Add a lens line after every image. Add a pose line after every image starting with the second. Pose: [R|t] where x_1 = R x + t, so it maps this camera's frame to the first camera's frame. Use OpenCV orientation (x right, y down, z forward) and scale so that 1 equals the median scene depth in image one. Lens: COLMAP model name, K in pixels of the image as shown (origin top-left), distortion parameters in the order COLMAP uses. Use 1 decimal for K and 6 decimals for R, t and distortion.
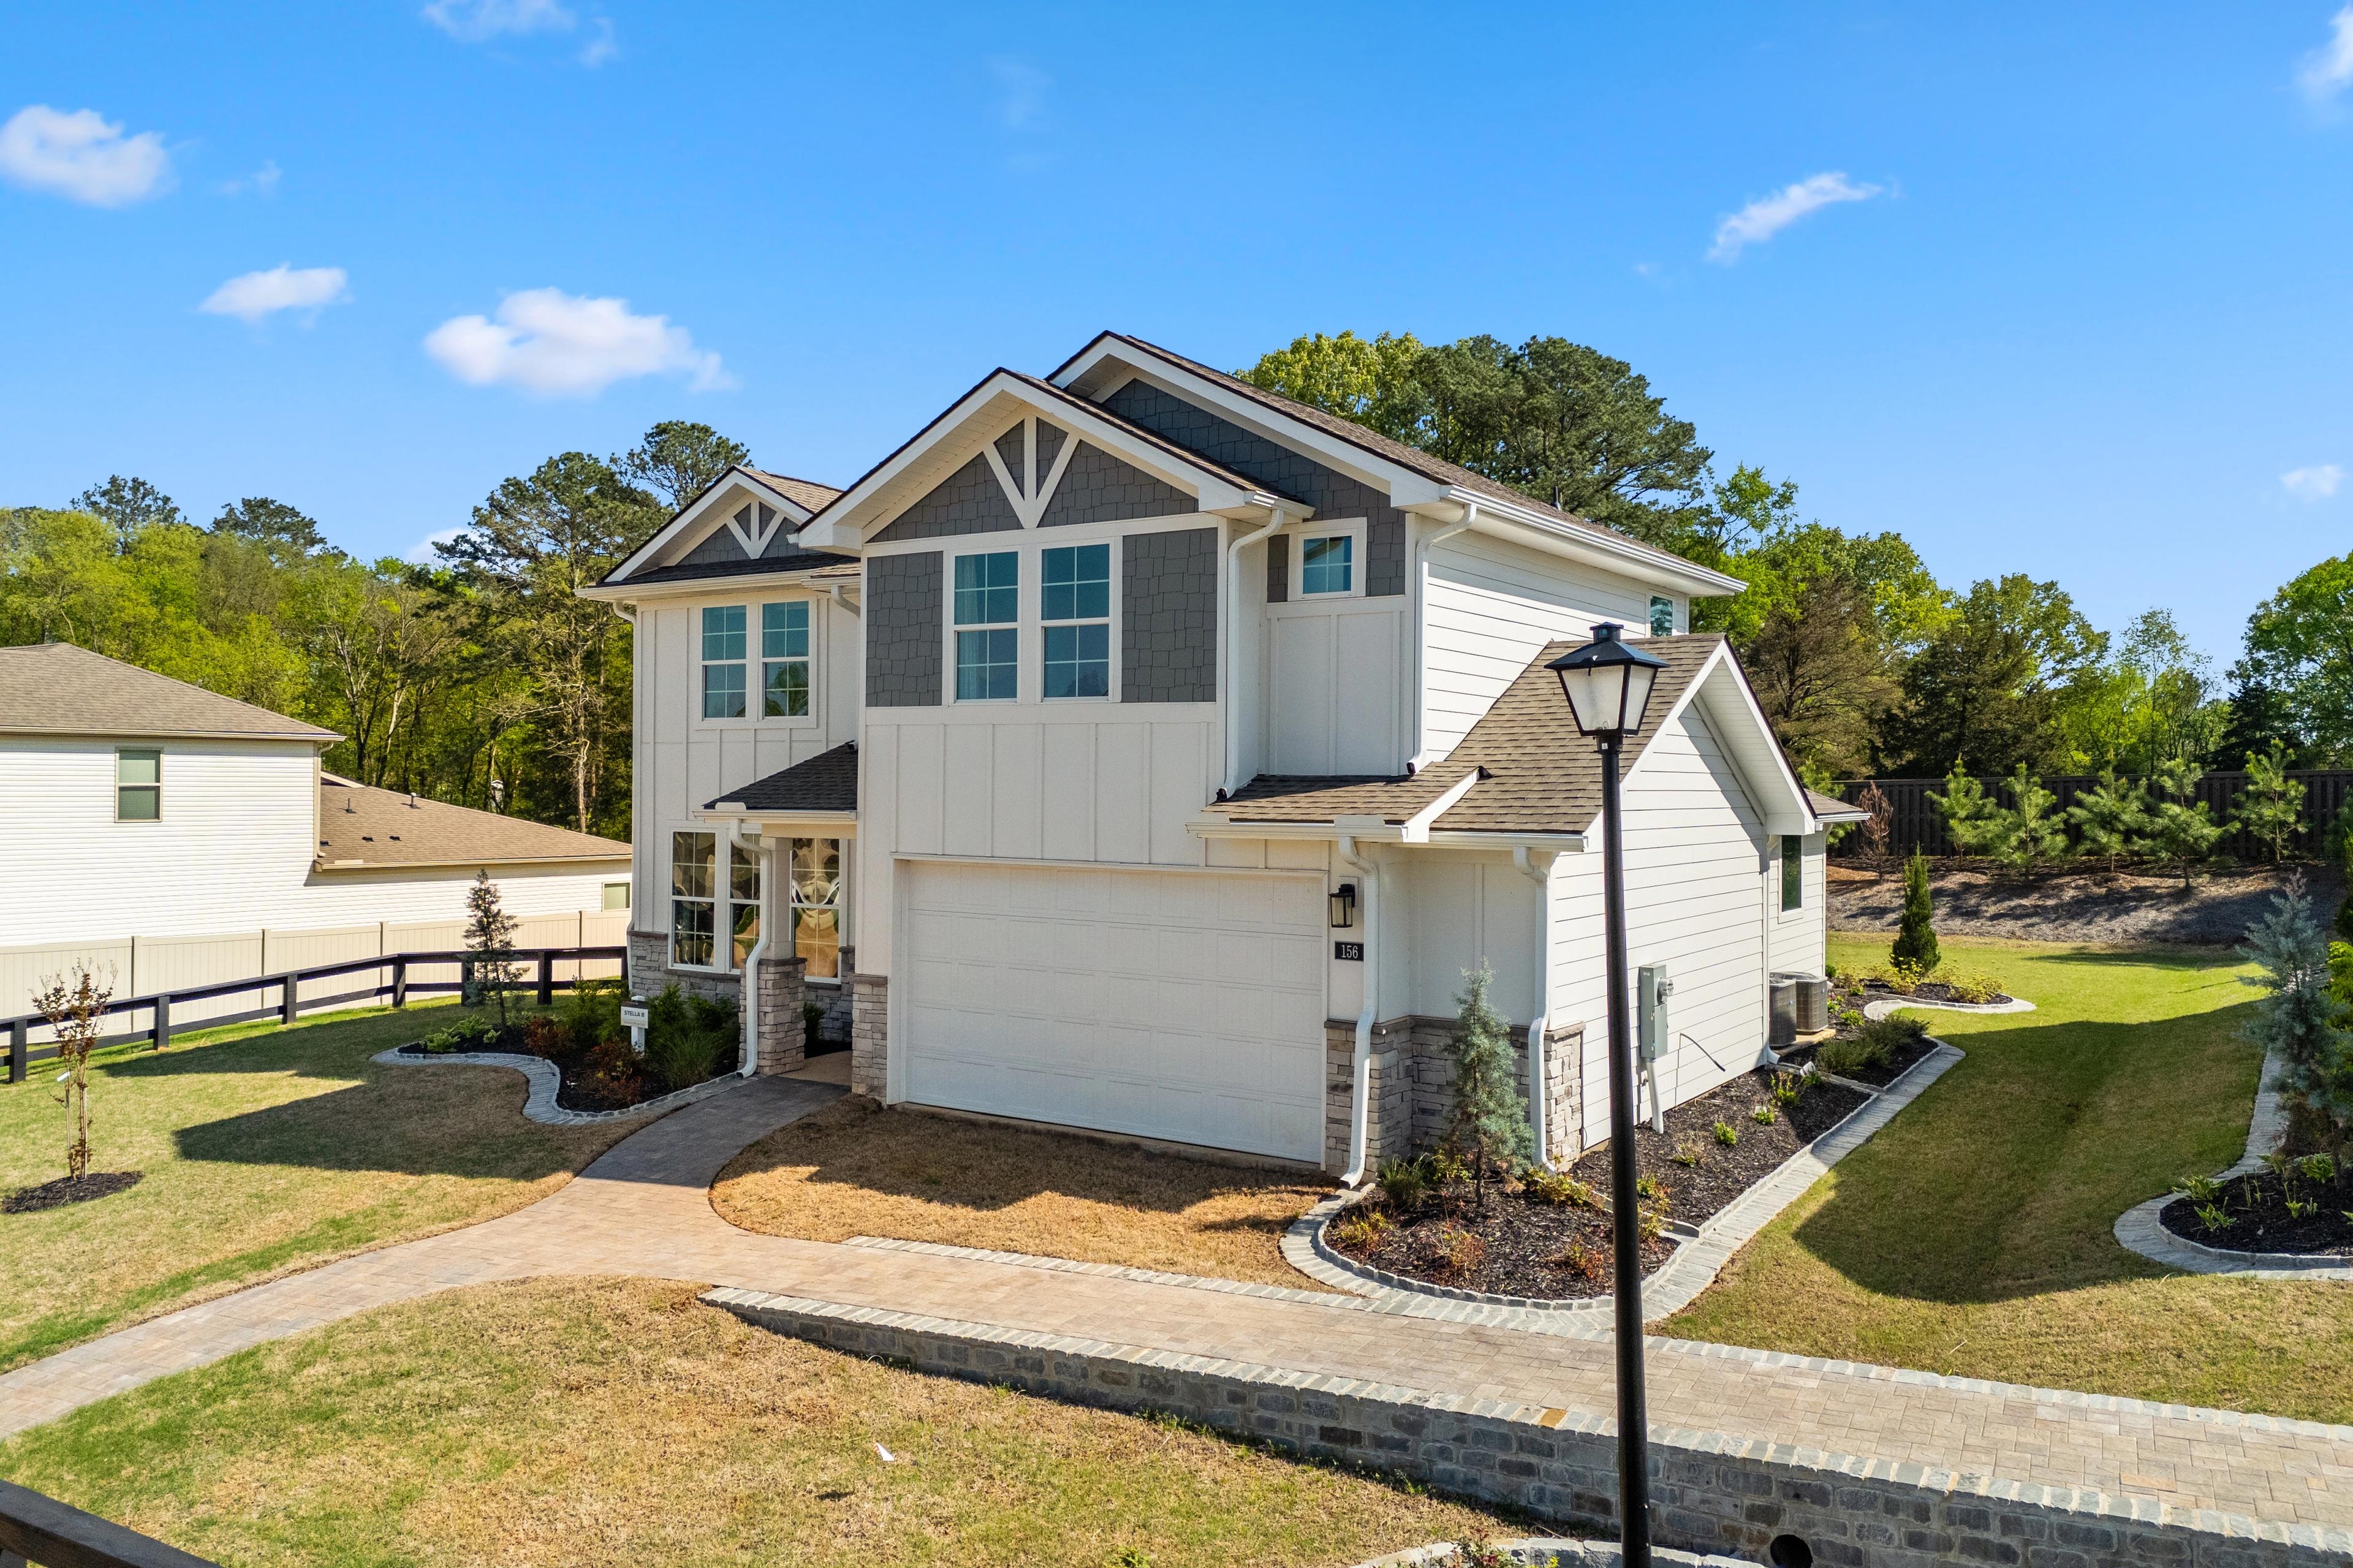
lens RADIAL K [[1725.8, 0, 1184.5], [0, 1725.8, 751.2], [0, 0, 1]] dist [0.087967, -0.083846]
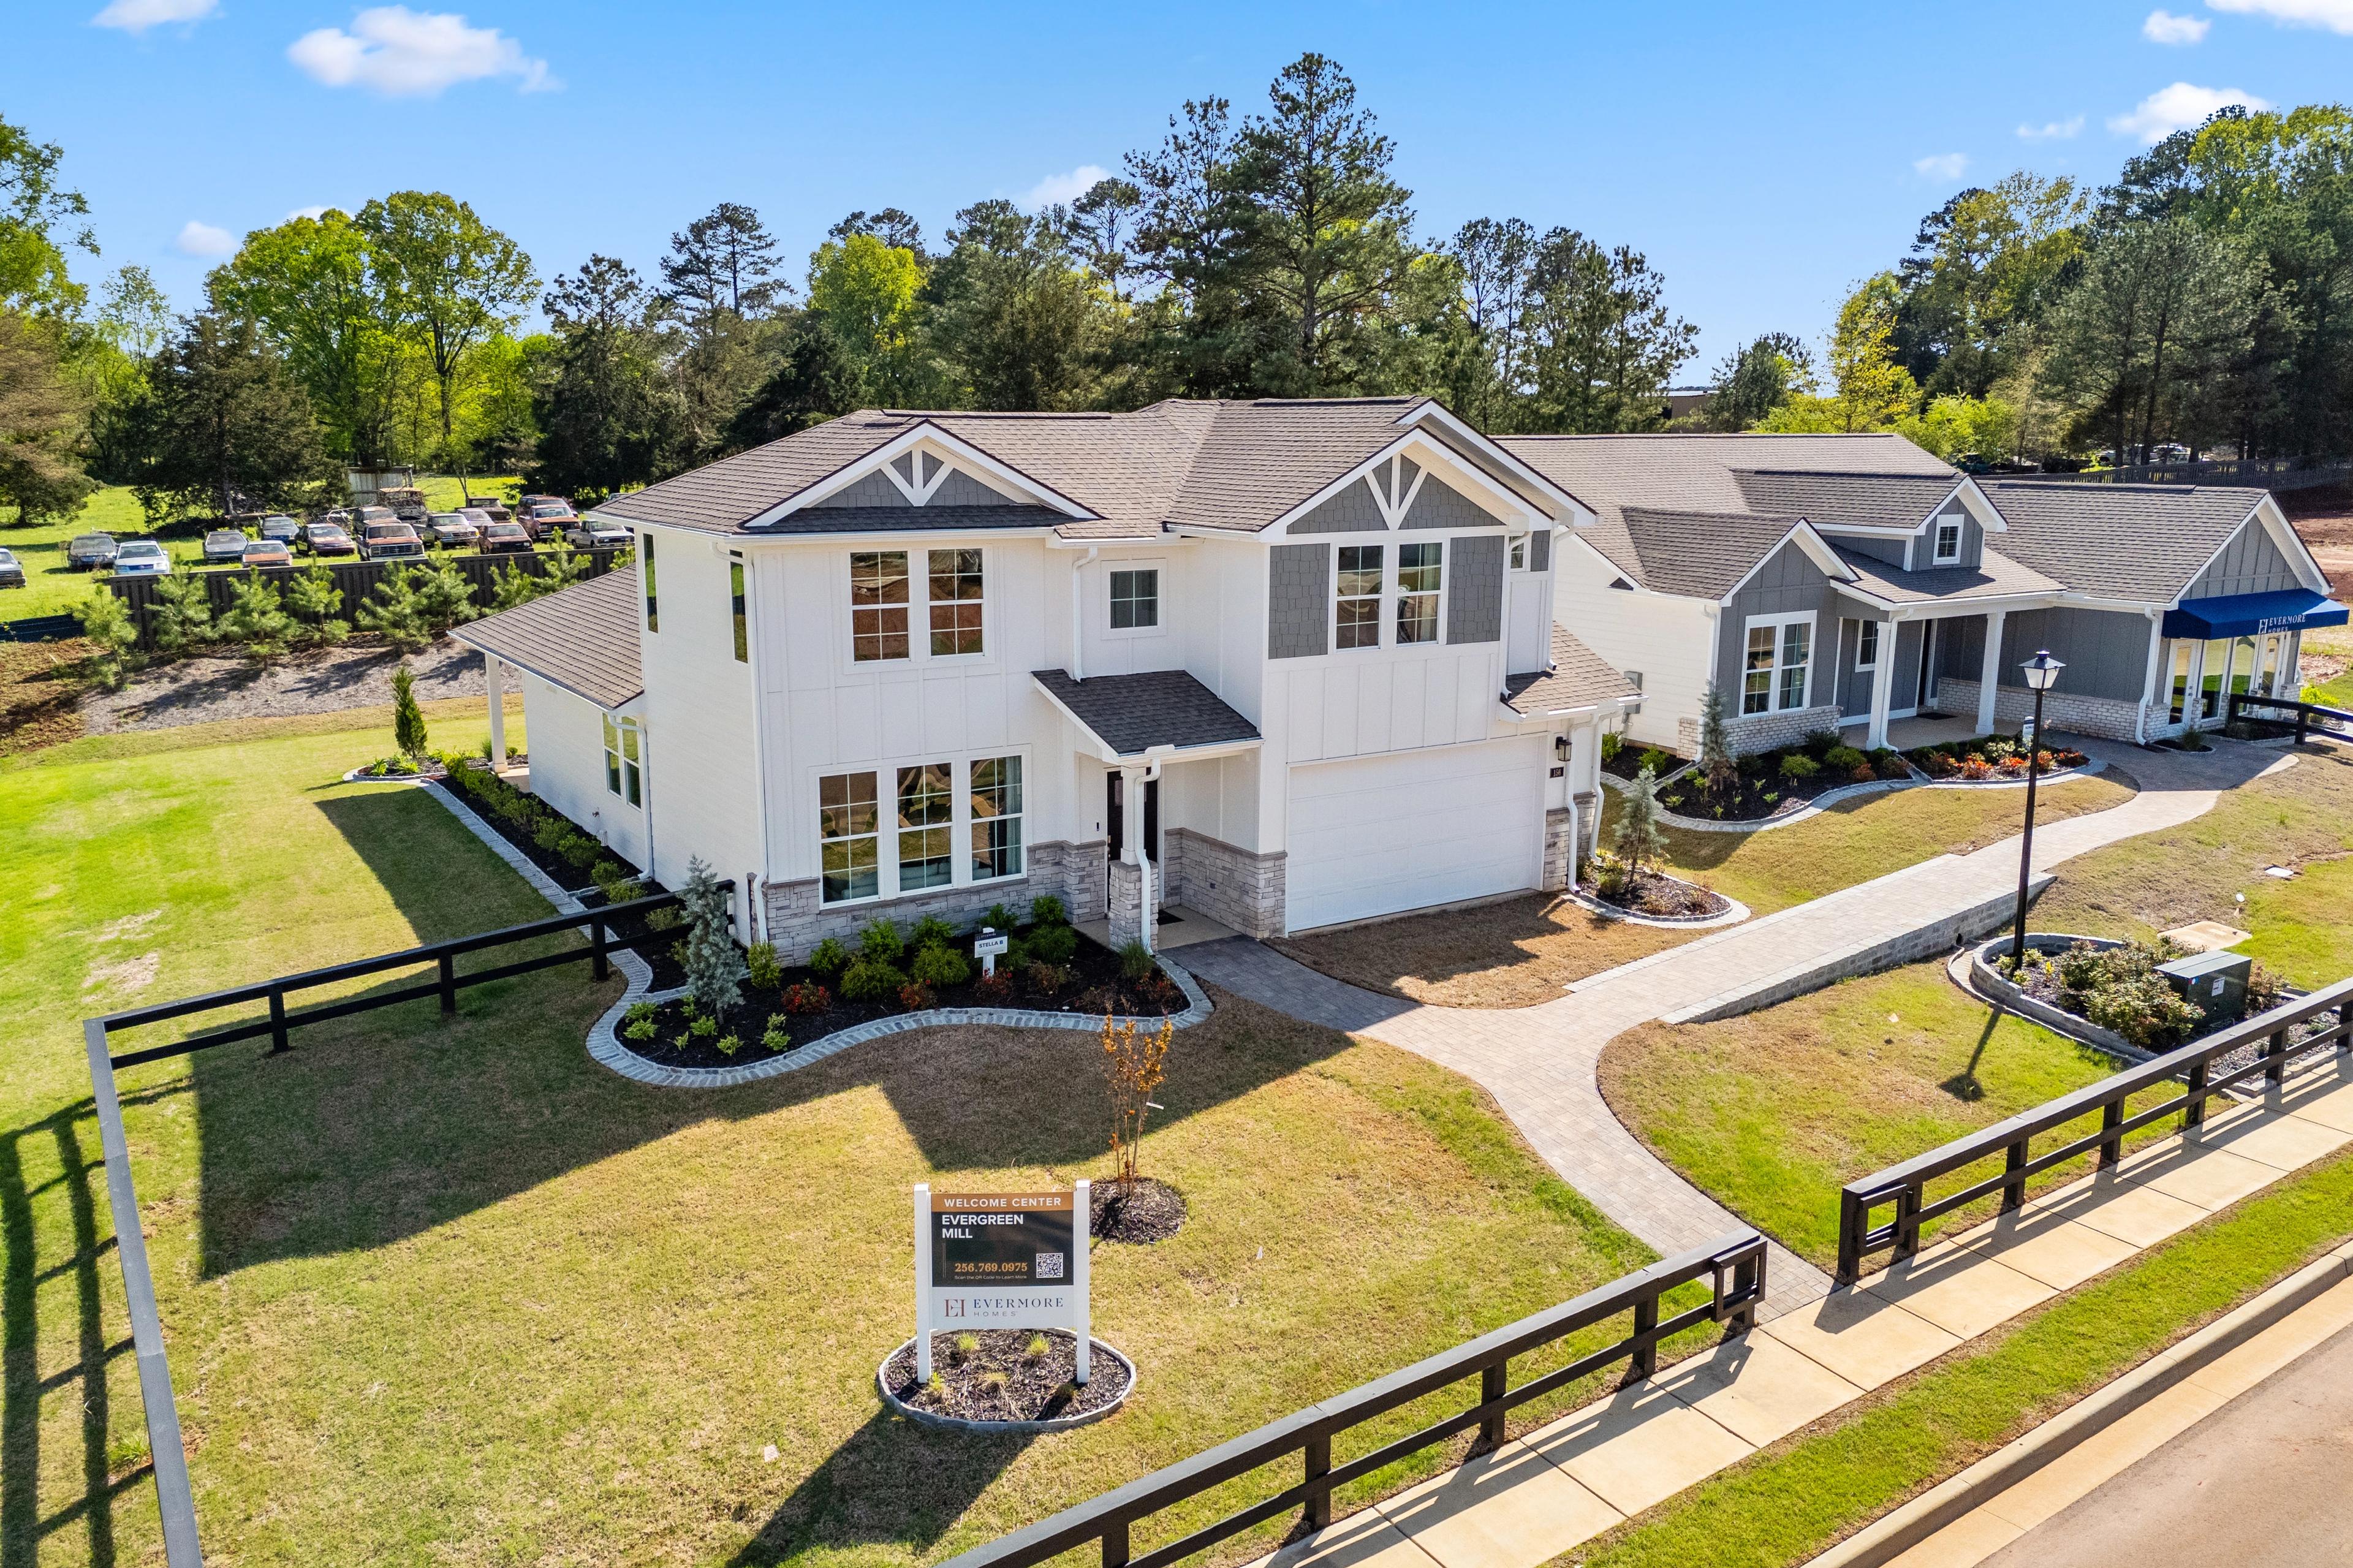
lens RADIAL K [[1725.8, 0, 1191.6], [0, 1725.8, 777.7], [0, 0, 1]] dist [0.087967, -0.083846]
pose [[0.387824, -0.191376, 0.901647, -1.475155], [-0.019124, 0.976327, 0.215453, -0.229923], [-0.921535, -0.100801, 0.374983, 0.573772]]
